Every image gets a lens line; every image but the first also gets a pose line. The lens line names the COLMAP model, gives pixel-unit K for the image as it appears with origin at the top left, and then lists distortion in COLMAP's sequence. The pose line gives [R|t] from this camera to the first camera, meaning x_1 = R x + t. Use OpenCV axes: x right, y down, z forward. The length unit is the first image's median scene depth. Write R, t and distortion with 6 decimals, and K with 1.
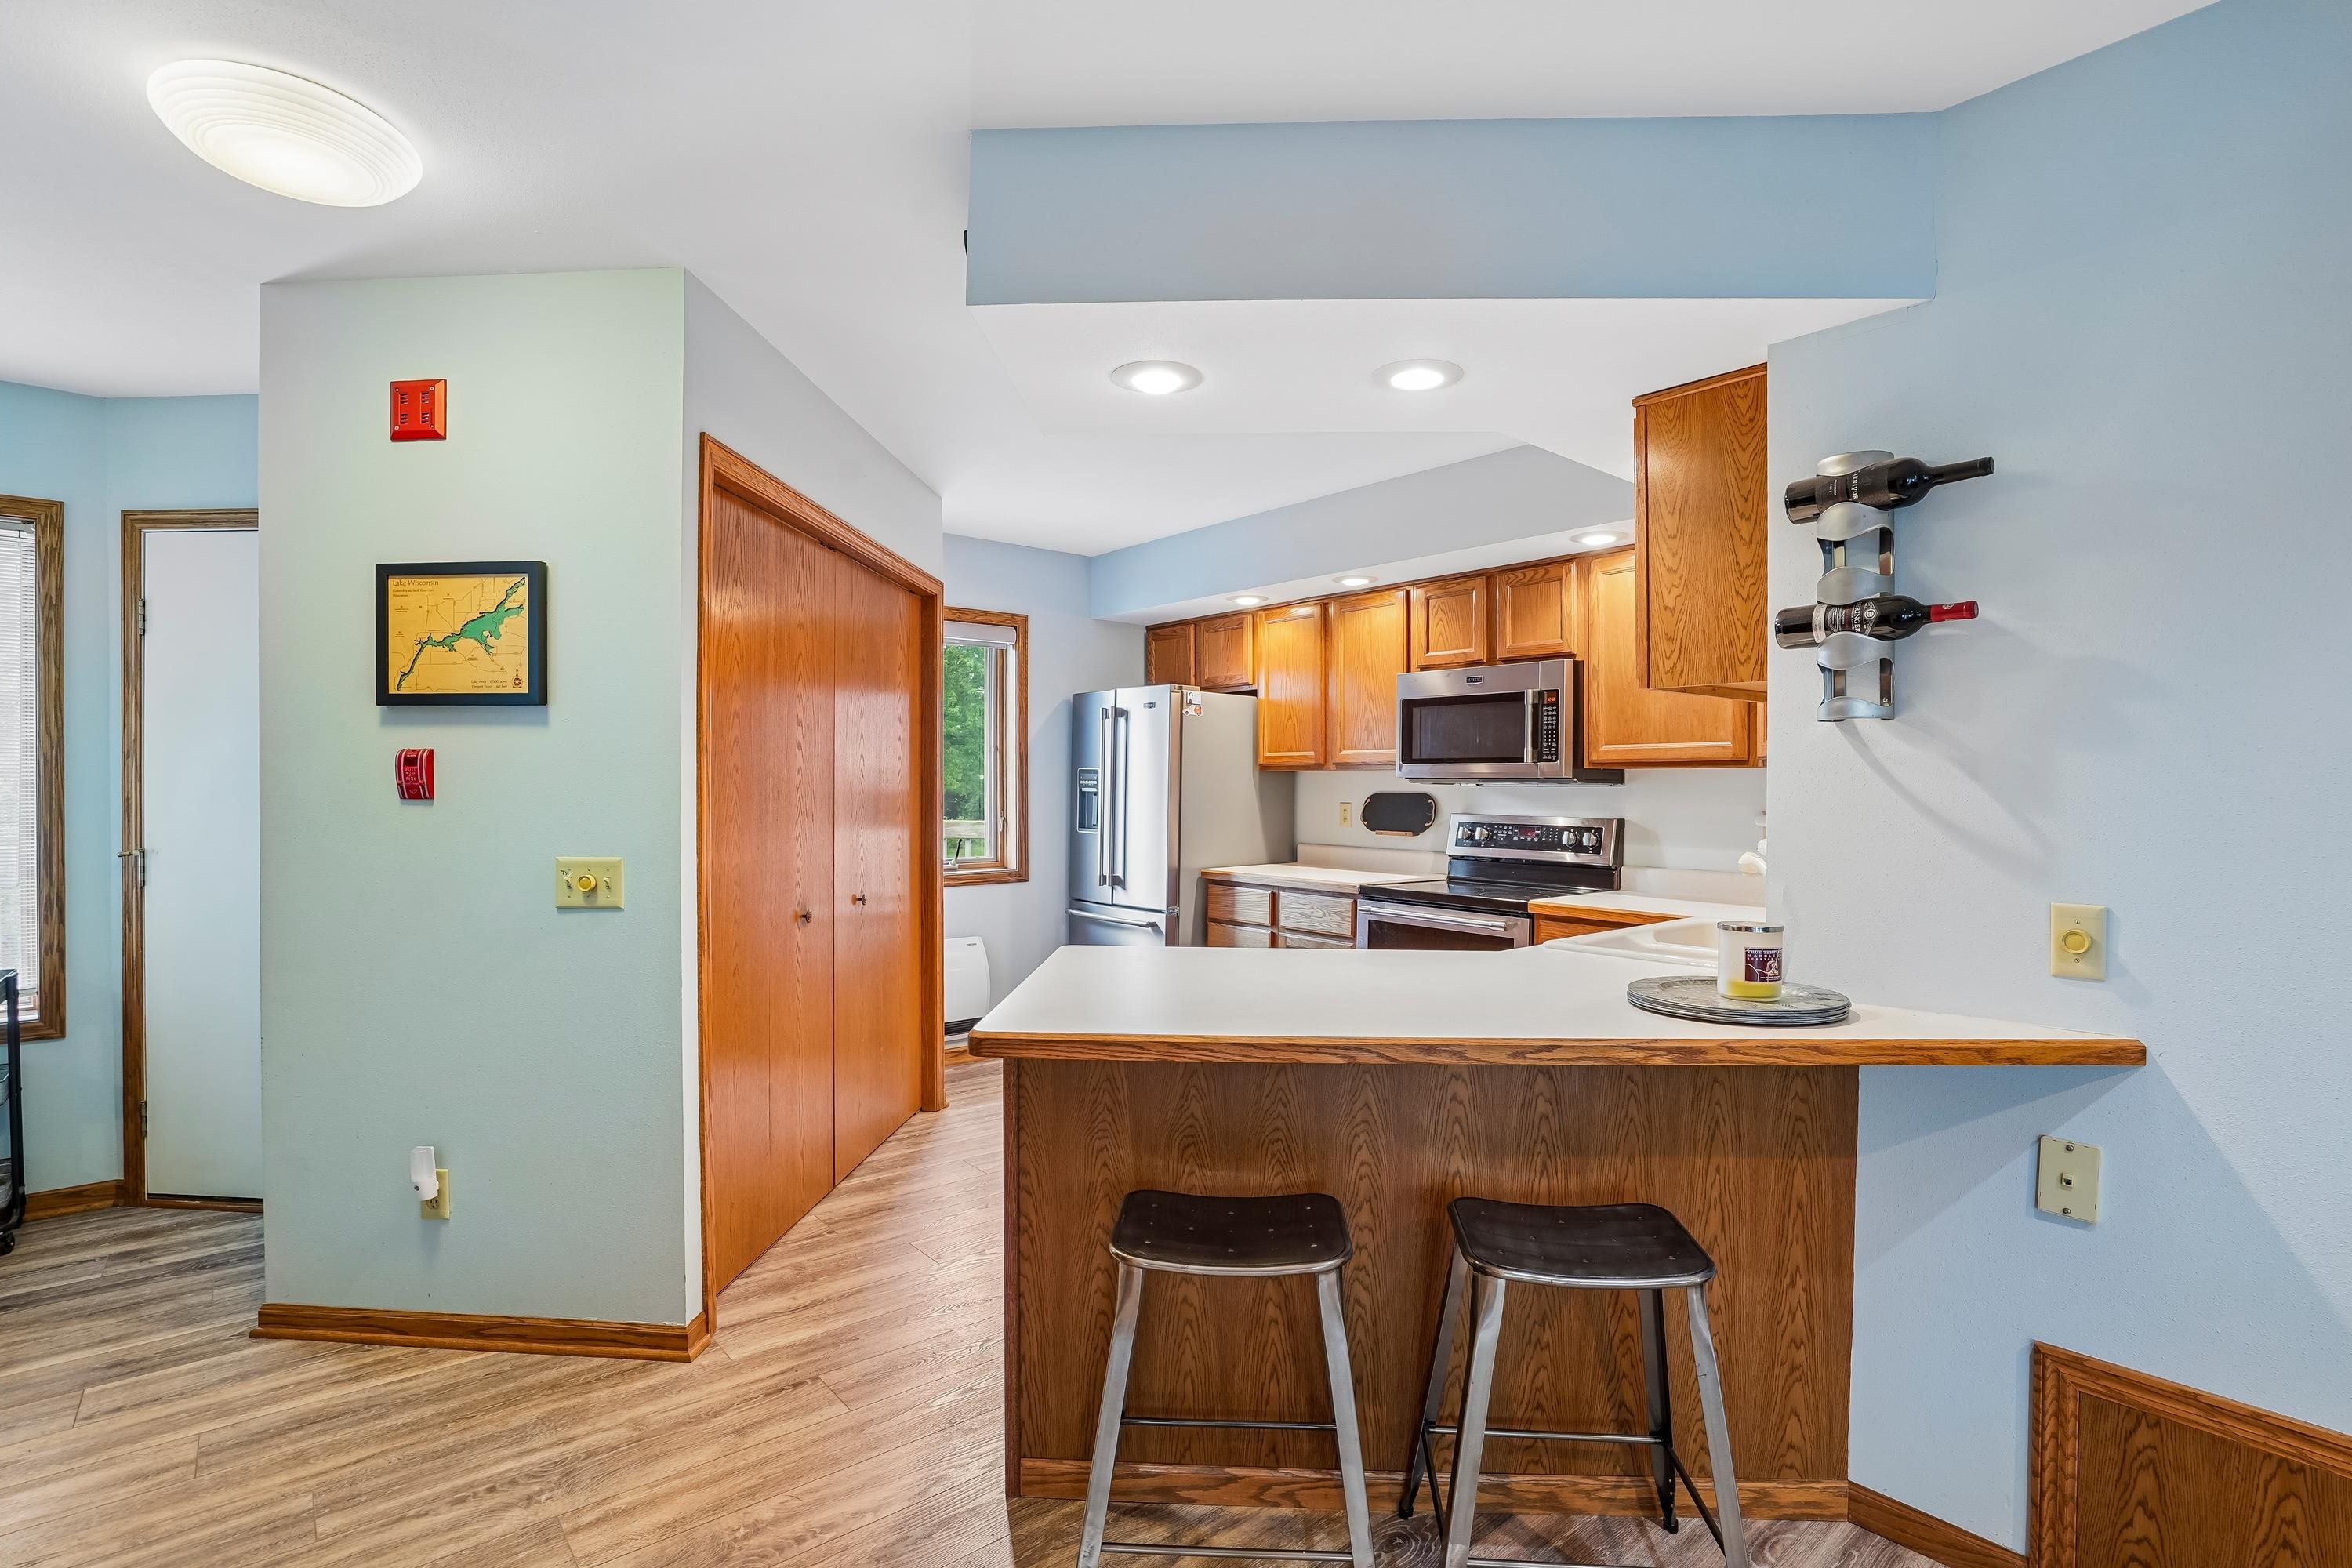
lens RADIAL K [[1100.1, 0, 1187.6], [0, 1100.1, 799.1], [0, 0, 1]] dist [-0.049376, 0.016557]
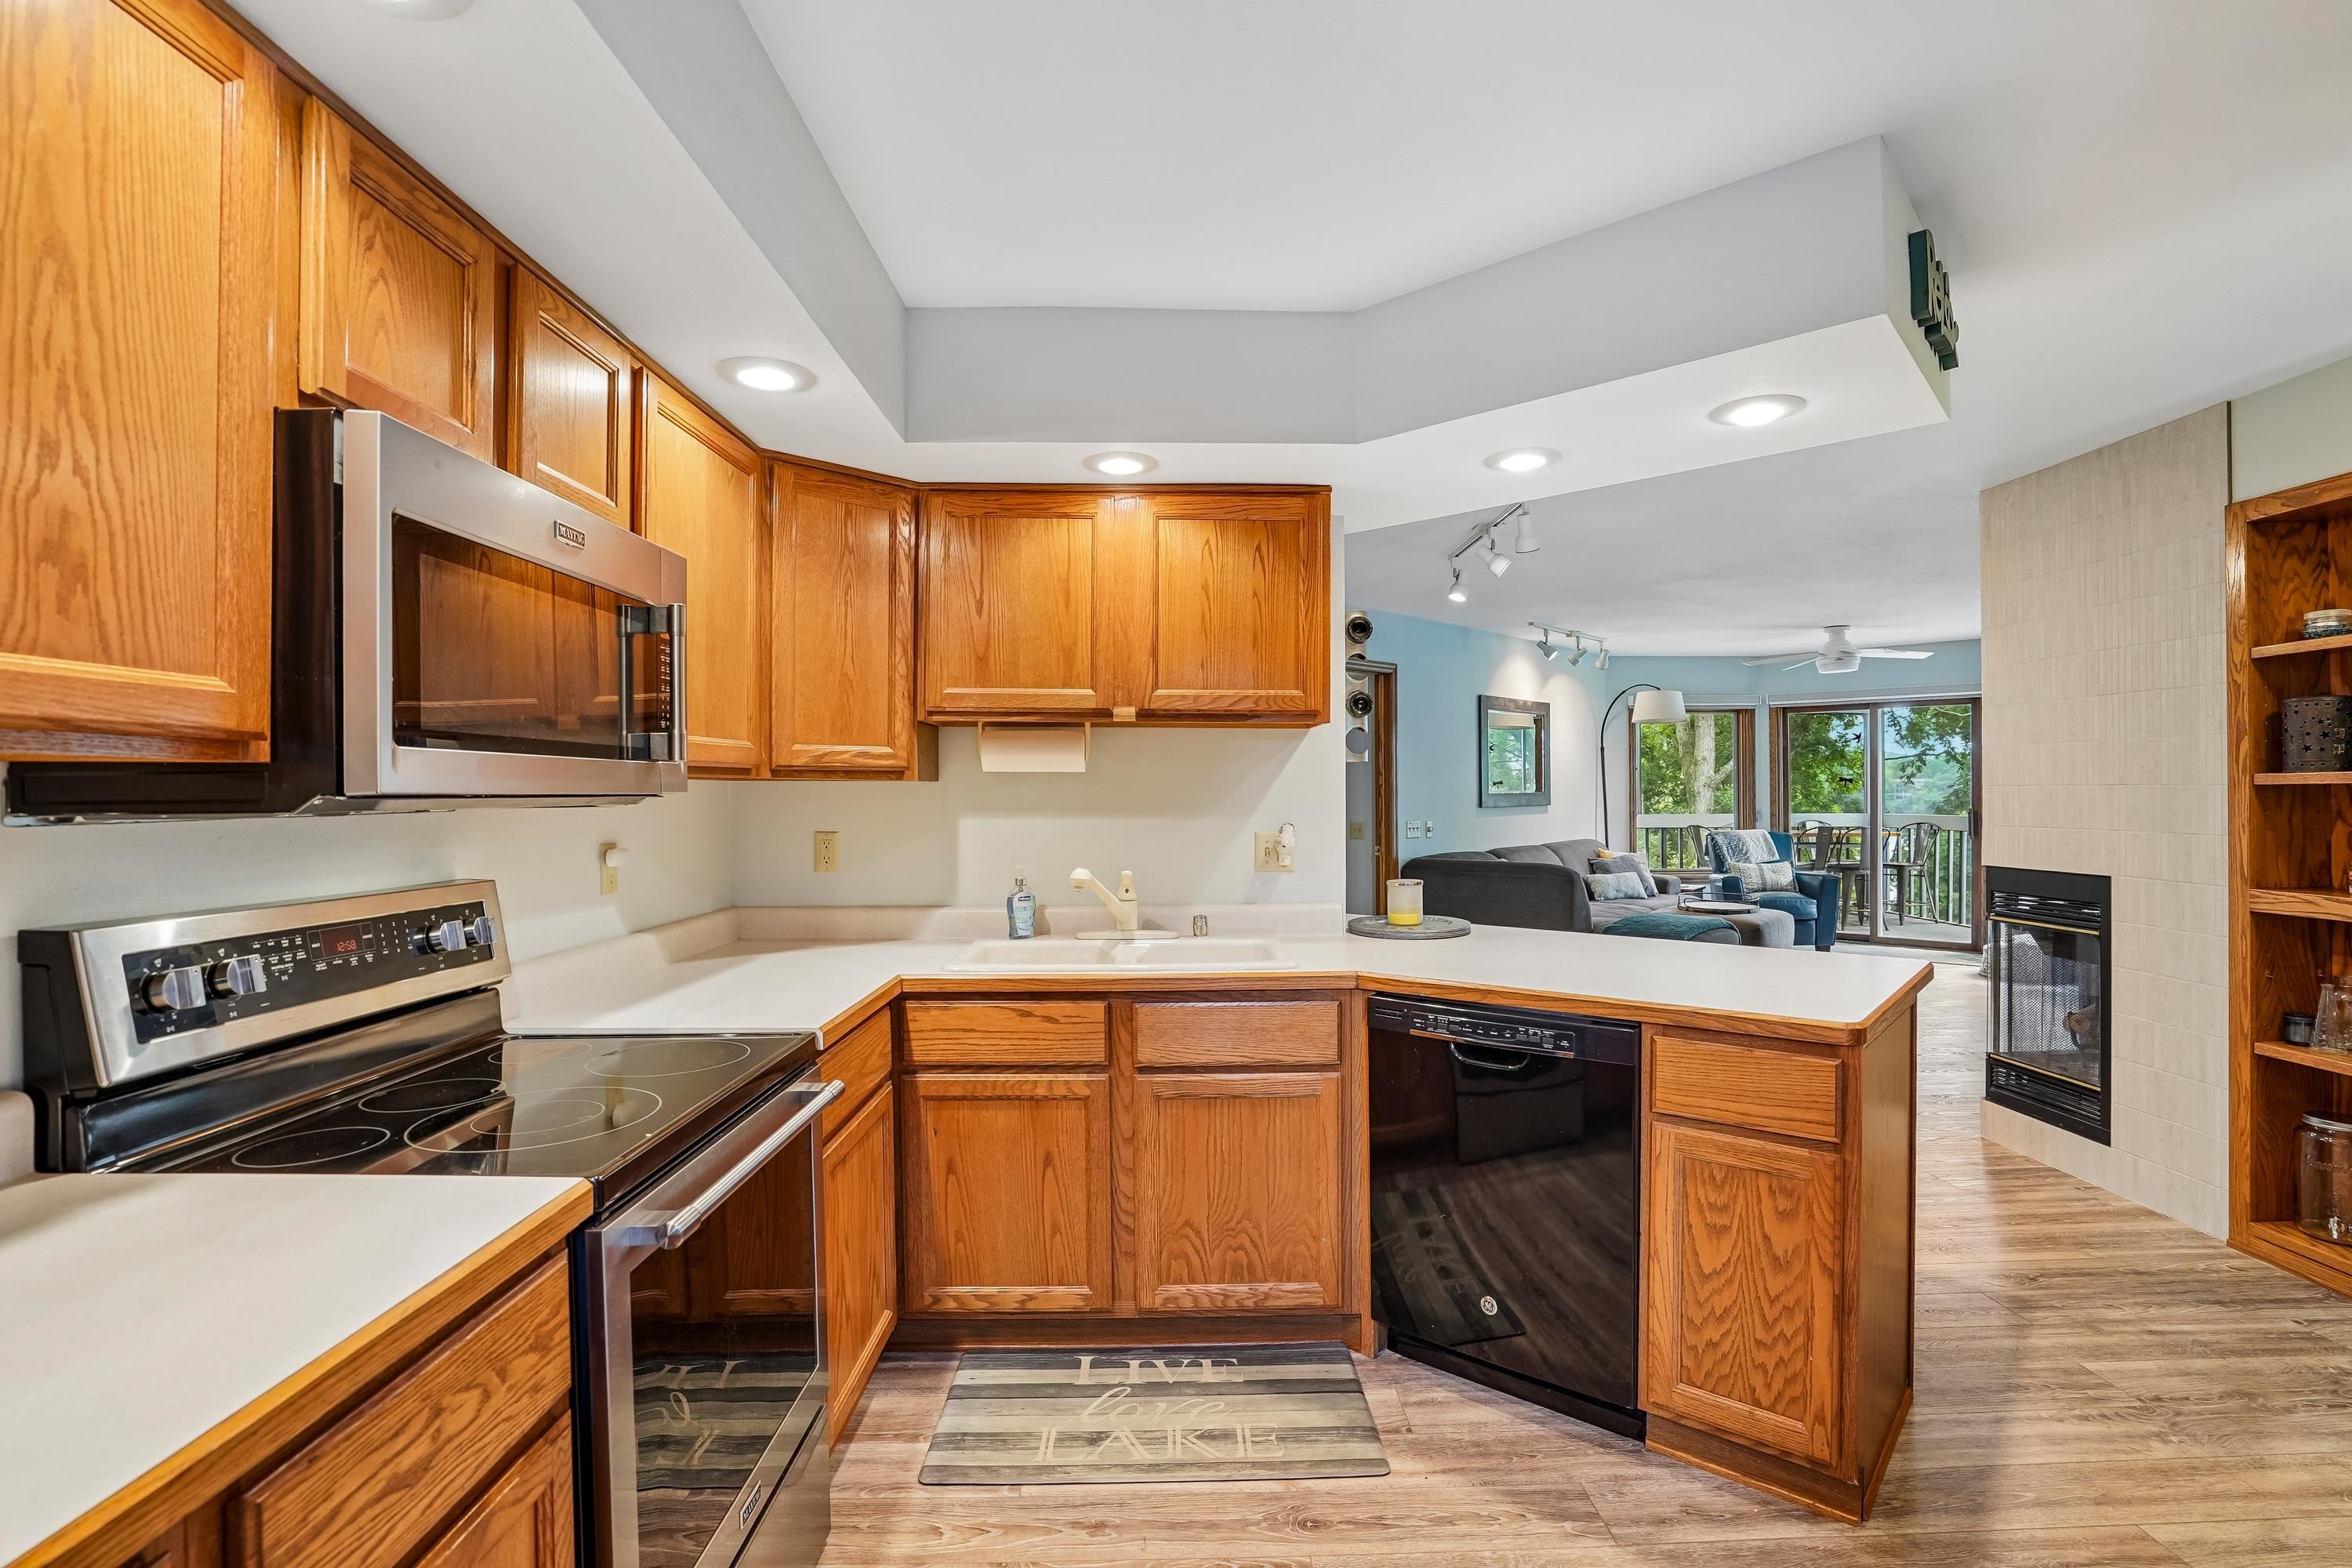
lens RADIAL K [[1100.1, 0, 1182.8], [0, 1100.1, 789.2], [0, 0, 1]] dist [-0.049376, 0.016557]
pose [[-0.772145, -0.002068, 0.635443, -0.241104], [0.008762, 0.999865, 0.013901, -0.042452], [-0.635385, 0.016301, -0.772023, 1.968234]]
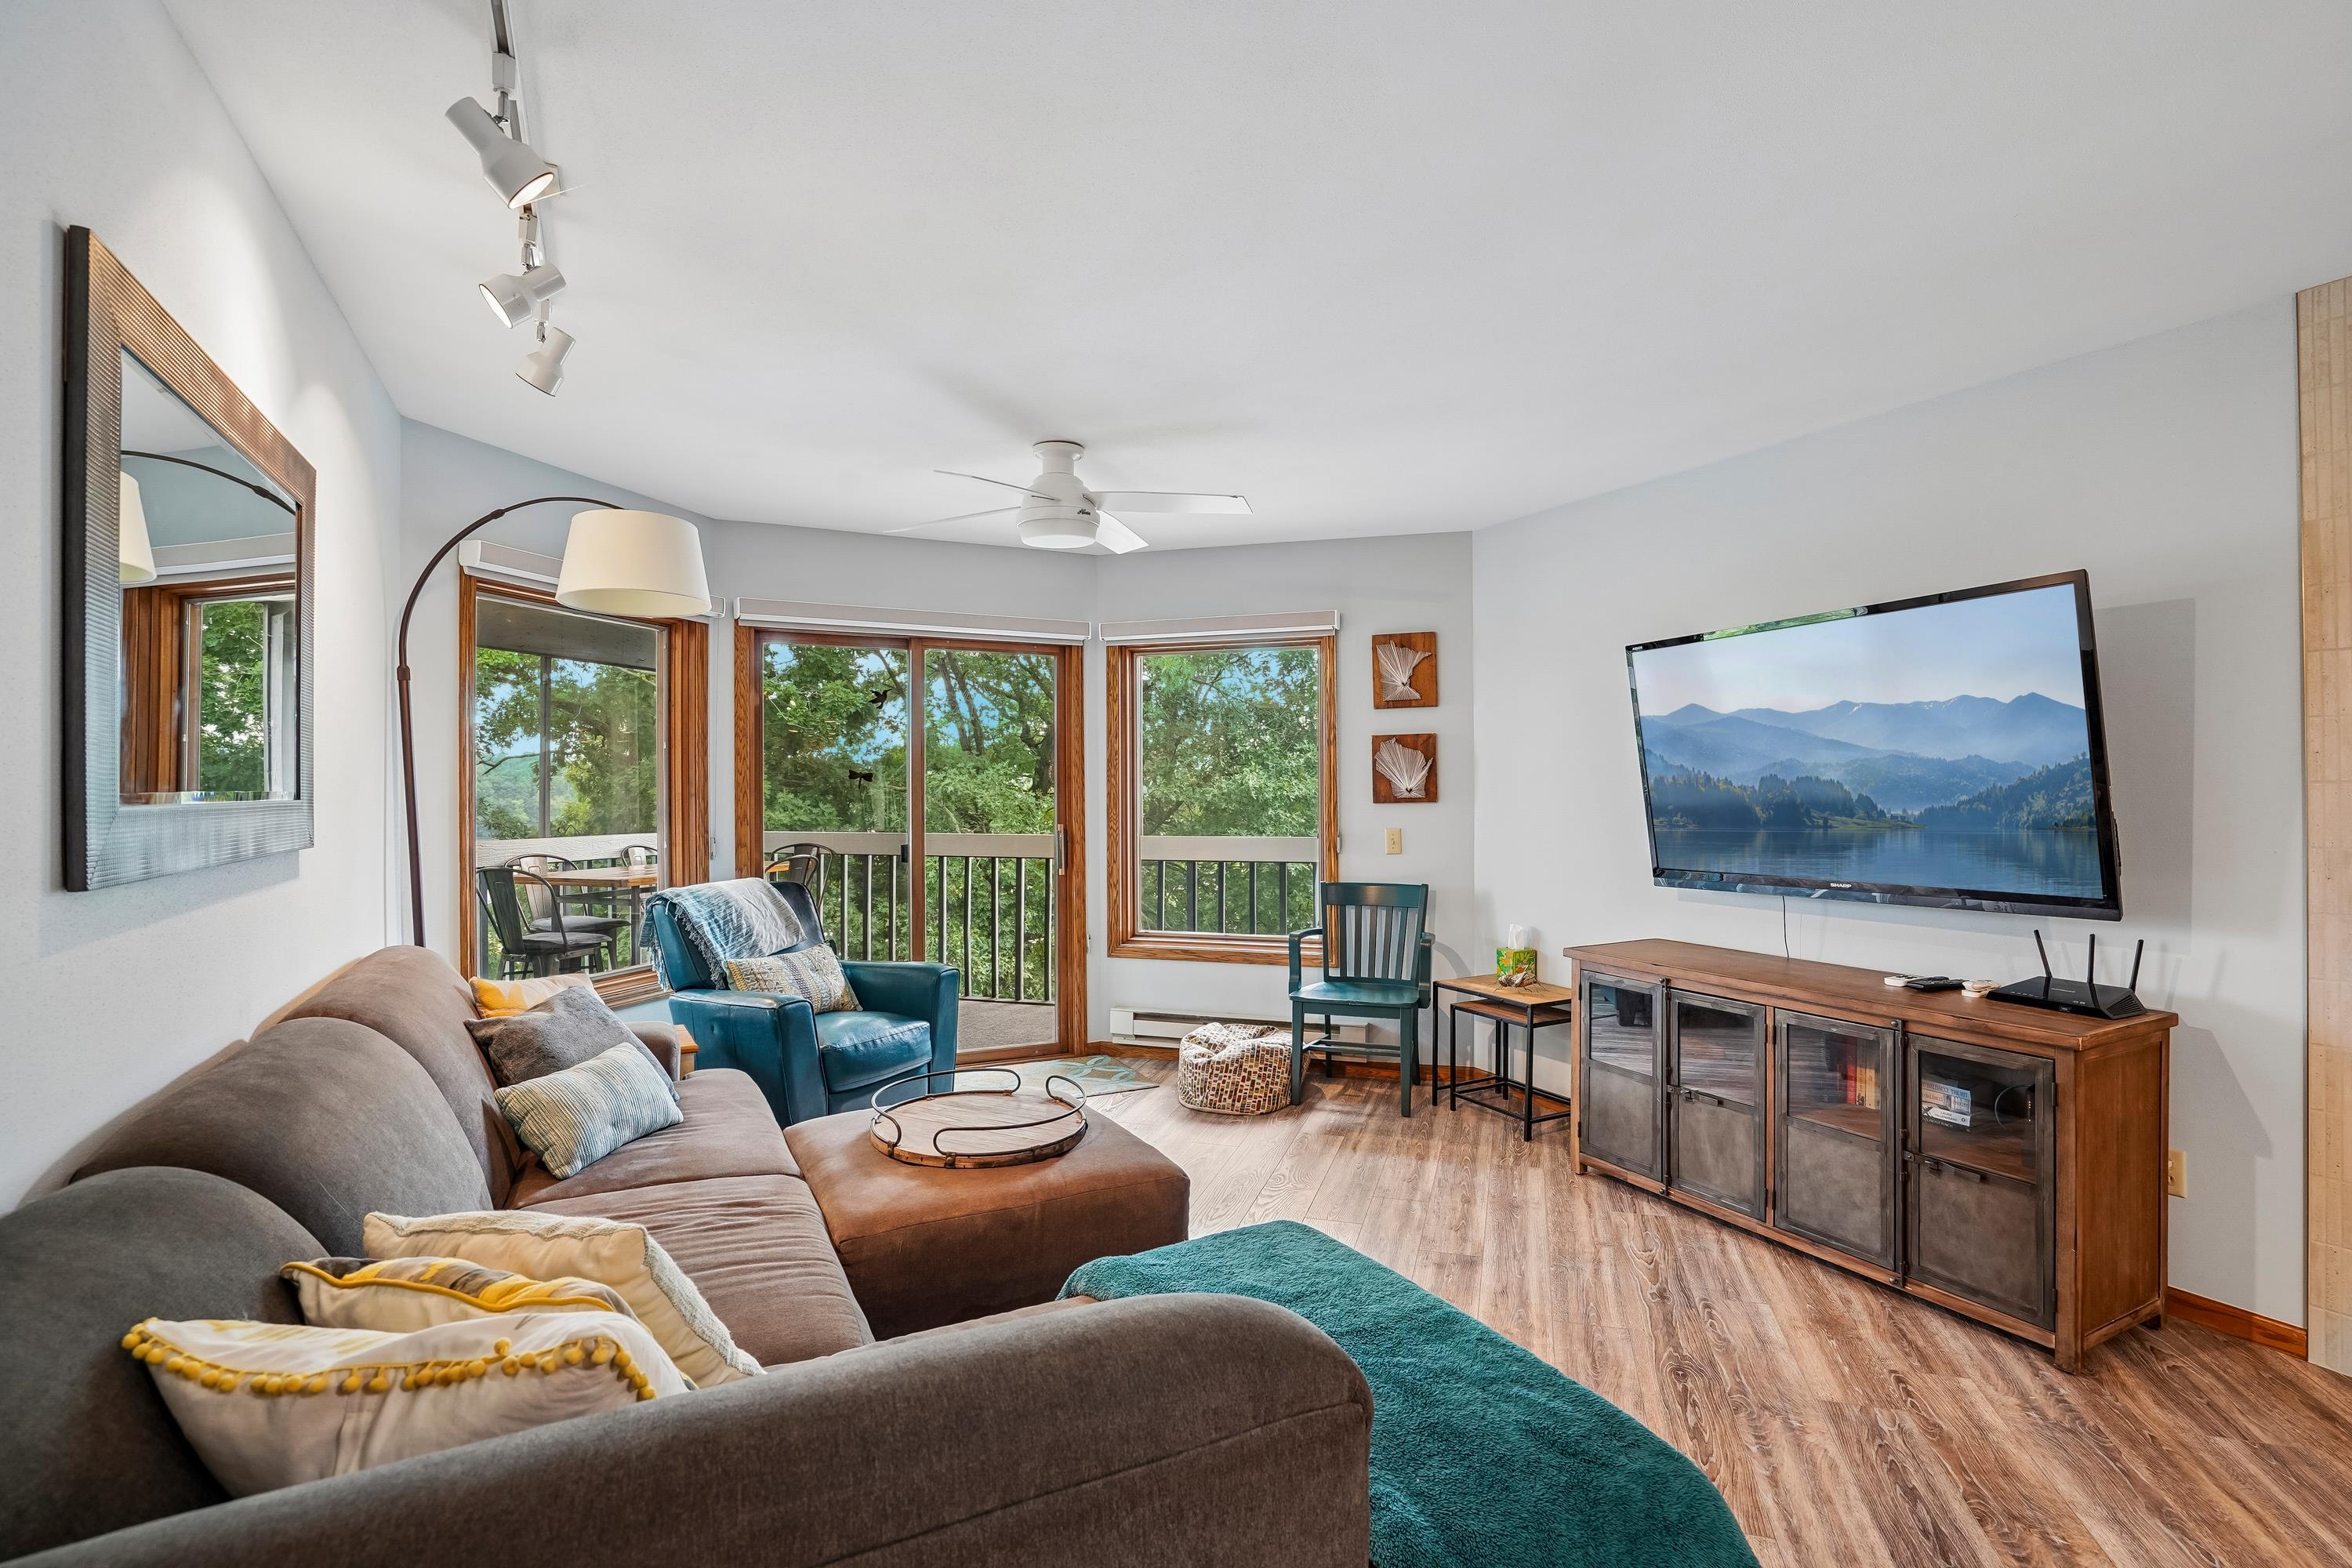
lens RADIAL K [[1100.1, 0, 1179.7], [0, 1100.1, 785.7], [0, 0, 1]] dist [-0.049376, 0.016557]
pose [[-0.847775, -0.005691, -0.530325, 0.936260], [-0.009948, 0.999937, 0.005173, 0.000789], [0.530263, 0.009661, -0.847778, -0.302086]]
